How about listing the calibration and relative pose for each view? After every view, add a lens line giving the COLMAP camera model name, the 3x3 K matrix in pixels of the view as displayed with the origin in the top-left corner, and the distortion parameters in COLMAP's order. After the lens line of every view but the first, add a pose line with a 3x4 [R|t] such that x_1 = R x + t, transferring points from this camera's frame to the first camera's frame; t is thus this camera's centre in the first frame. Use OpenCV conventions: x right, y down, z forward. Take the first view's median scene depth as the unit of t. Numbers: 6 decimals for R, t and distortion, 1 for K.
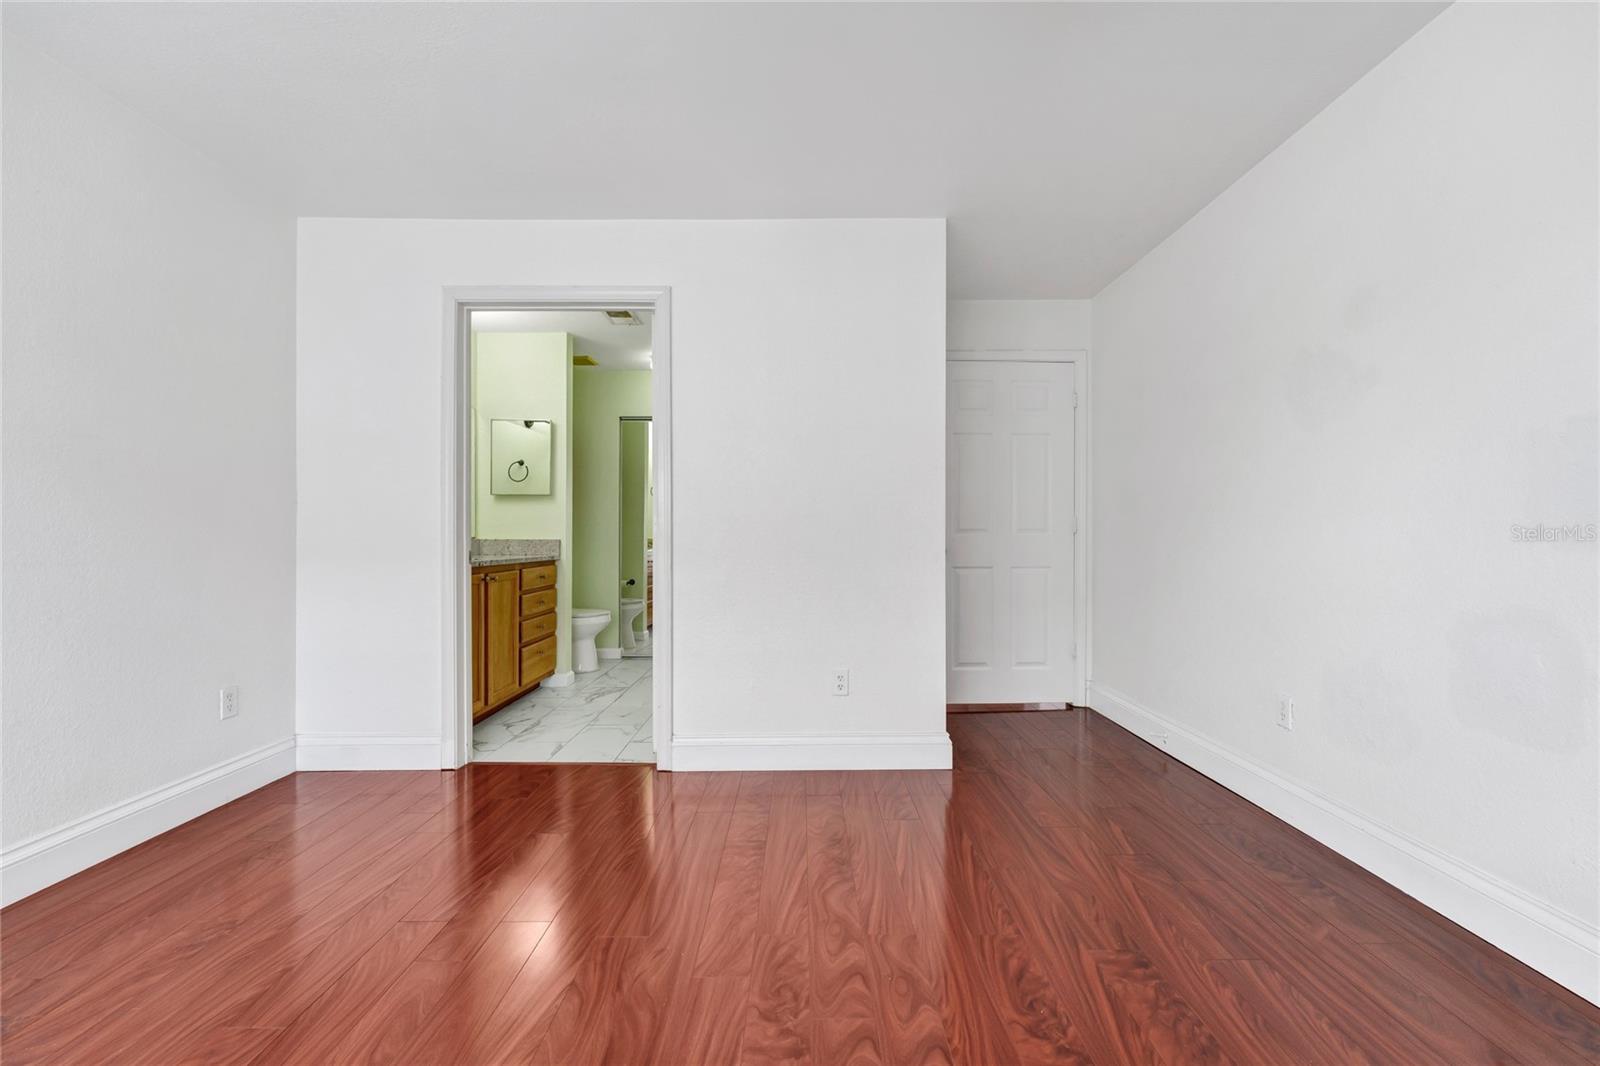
lens RADIAL K [[686.7, 0, 804.6], [0, 686.7, 525.4], [0, 0, 1]] dist [-0.000960, 0.000109]
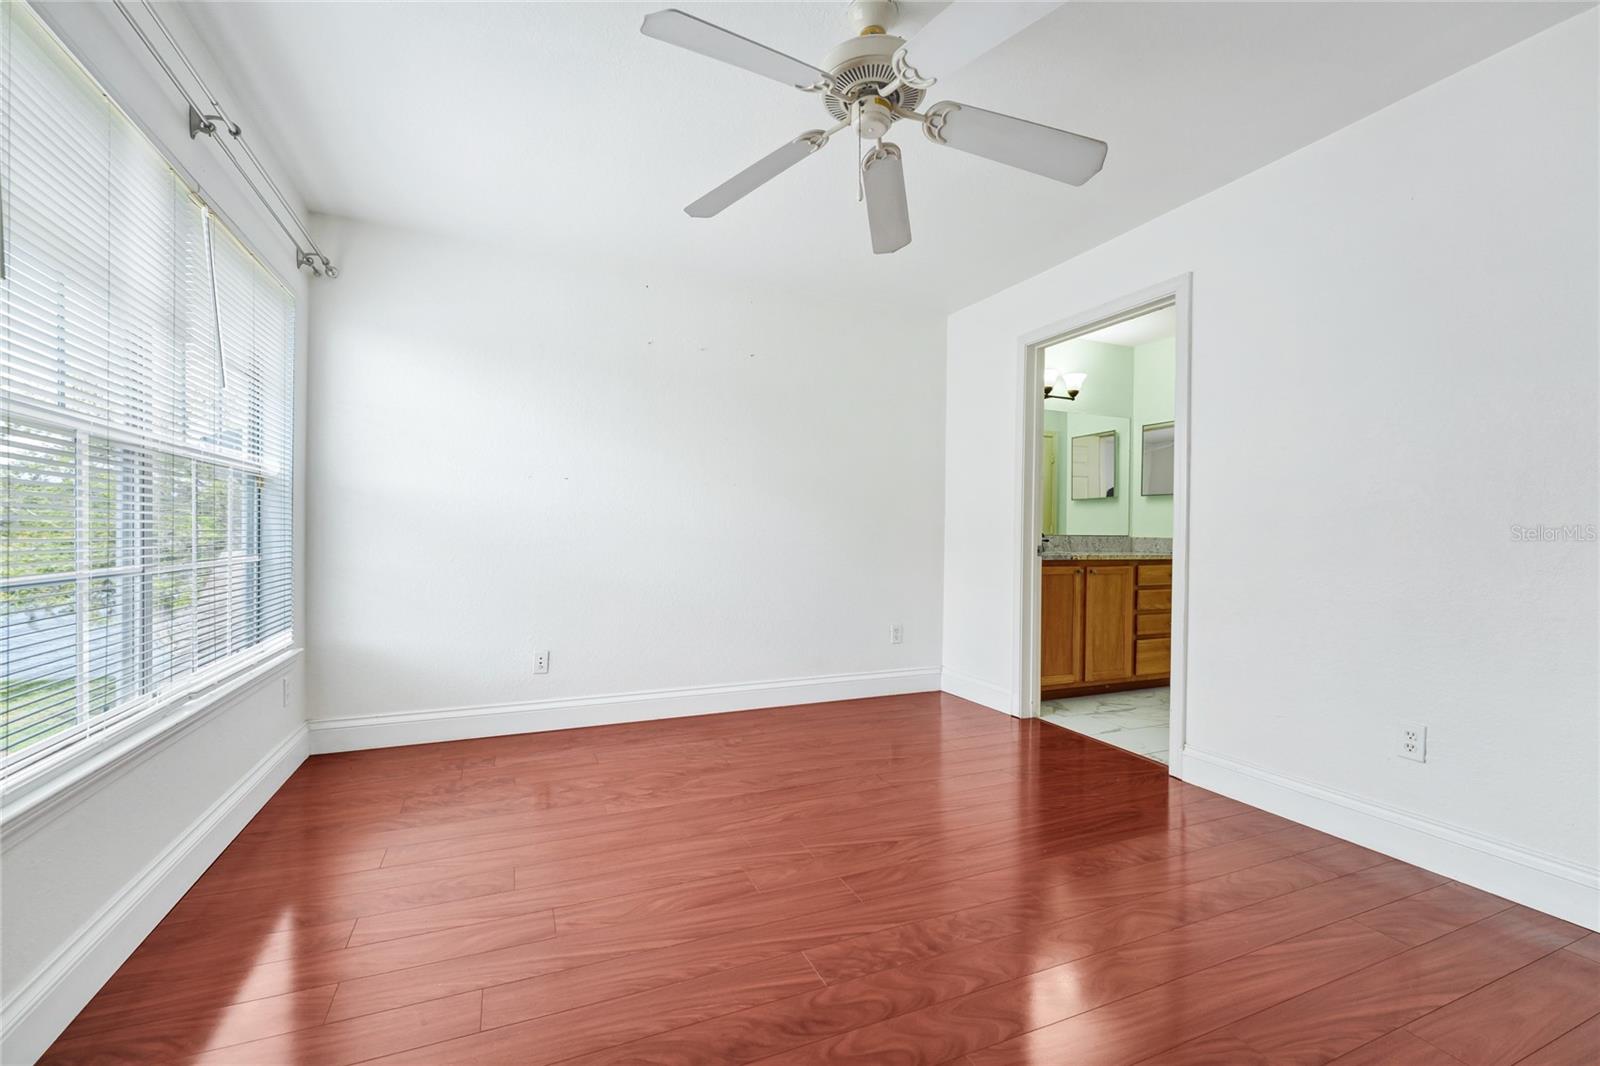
lens RADIAL K [[686.7, 0, 803.9], [0, 686.7, 537.4], [0, 0, 1]] dist [-0.000960, 0.000109]
pose [[0.379462, 0.011409, -0.925137, 0.477136], [0.005335, 0.999880, 0.014519, 0.001346], [0.925192, -0.010445, 0.379356, 0.144320]]
